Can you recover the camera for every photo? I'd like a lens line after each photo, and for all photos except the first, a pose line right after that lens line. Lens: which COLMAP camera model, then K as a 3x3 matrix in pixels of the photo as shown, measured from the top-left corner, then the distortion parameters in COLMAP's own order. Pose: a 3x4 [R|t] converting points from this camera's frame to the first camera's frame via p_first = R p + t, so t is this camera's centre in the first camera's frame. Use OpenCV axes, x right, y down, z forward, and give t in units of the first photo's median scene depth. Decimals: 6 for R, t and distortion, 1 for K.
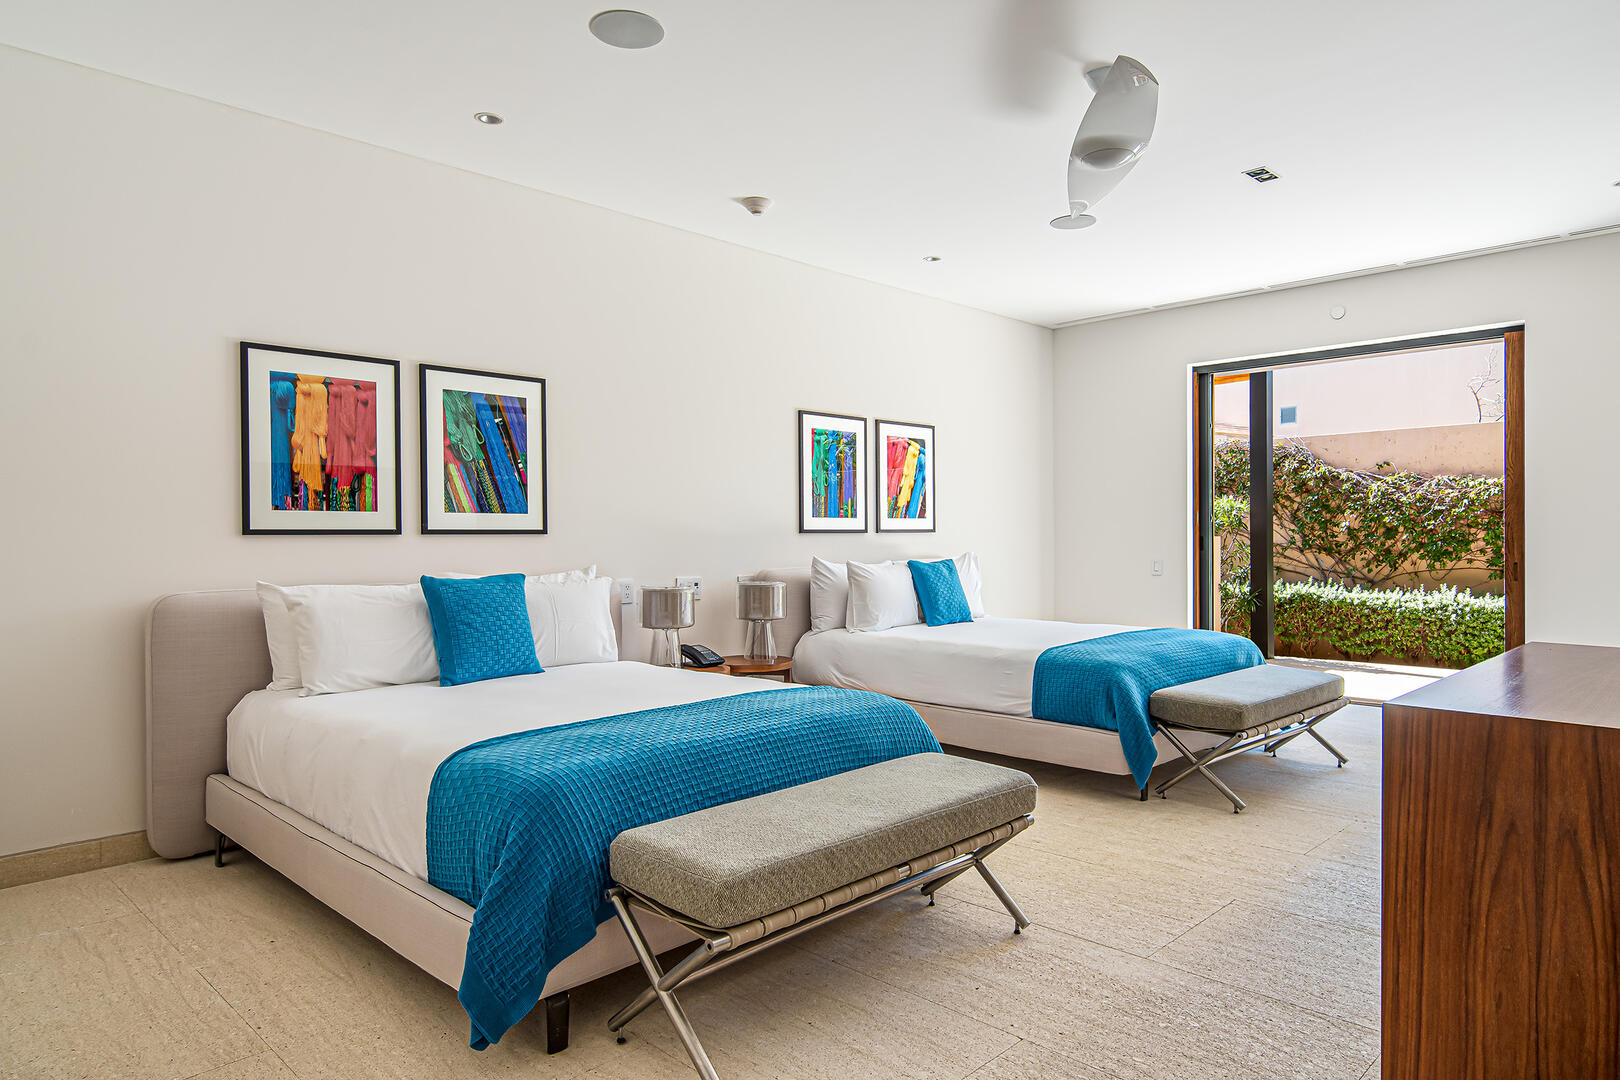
lens RADIAL K [[995.1, 0, 809.5], [0, 995.1, 547.6], [0, 0, 1]] dist [0.001154, 0.000044]
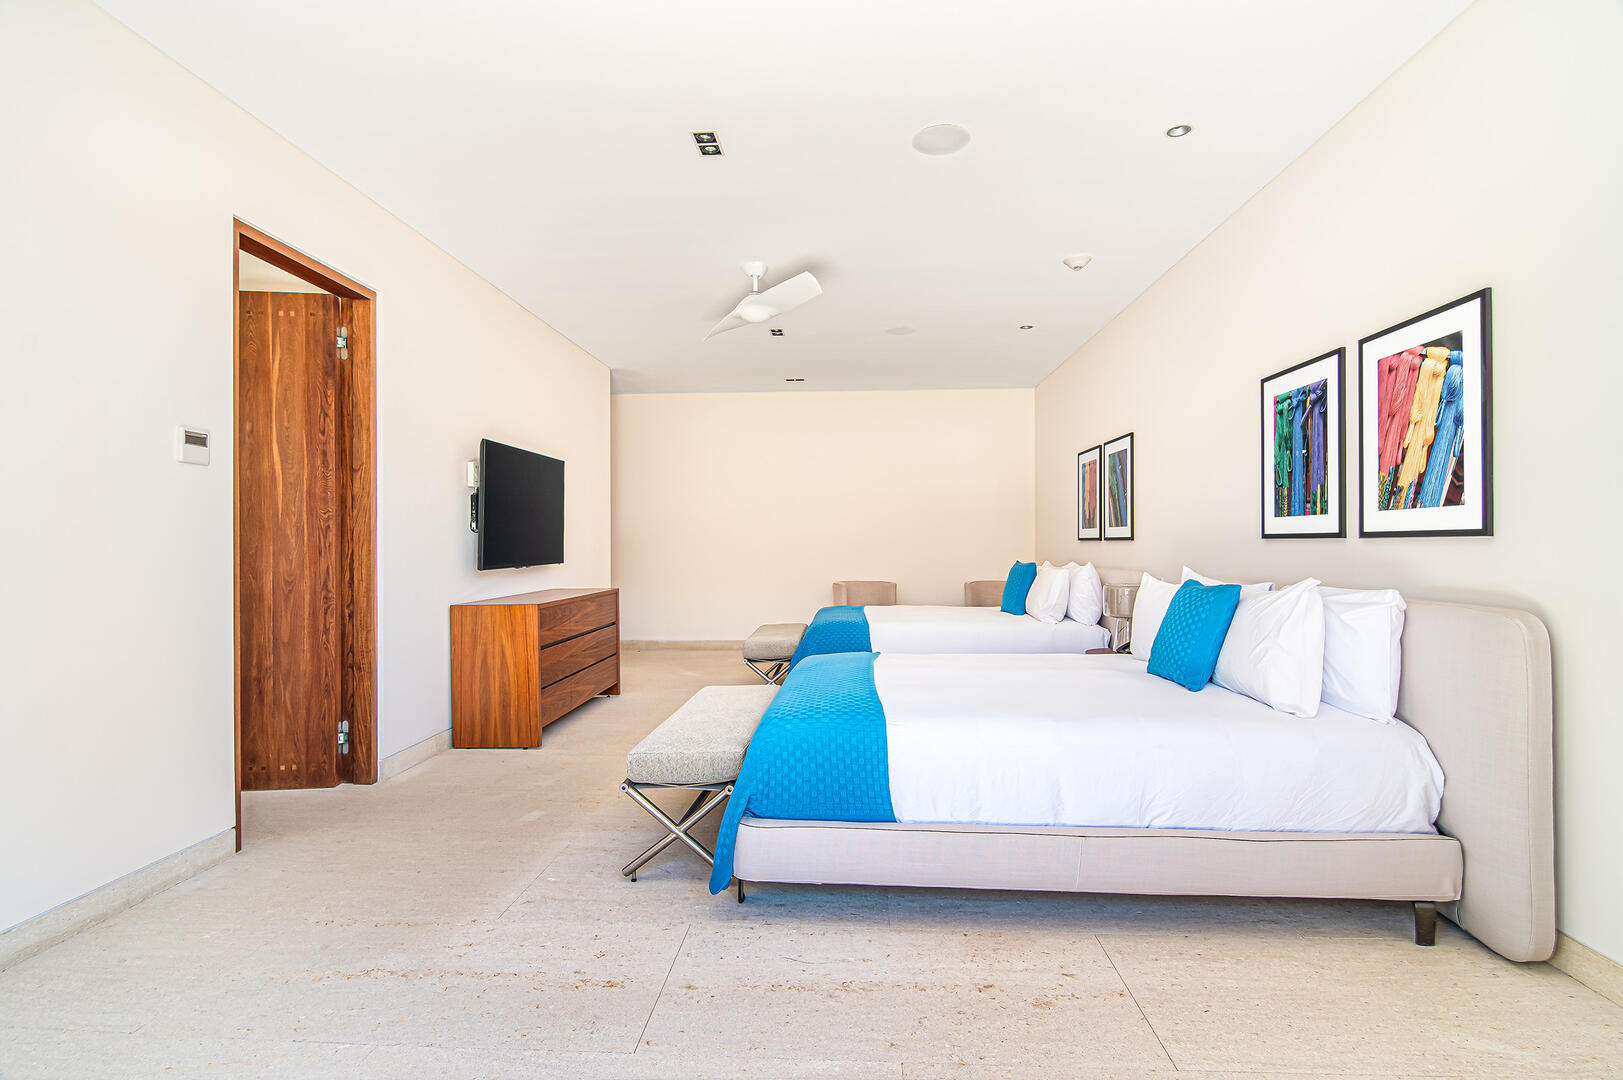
lens RADIAL K [[766.6, 0, 810.2], [0, 766.6, 540.9], [0, 0, 1]] dist [-0.001714, -0.007962]
pose [[-0.745309, 0.014860, -0.666553, 0.589455], [0.012309, 0.999888, 0.008528, -0.020197], [0.666605, -0.001849, -0.745409, 1.099753]]
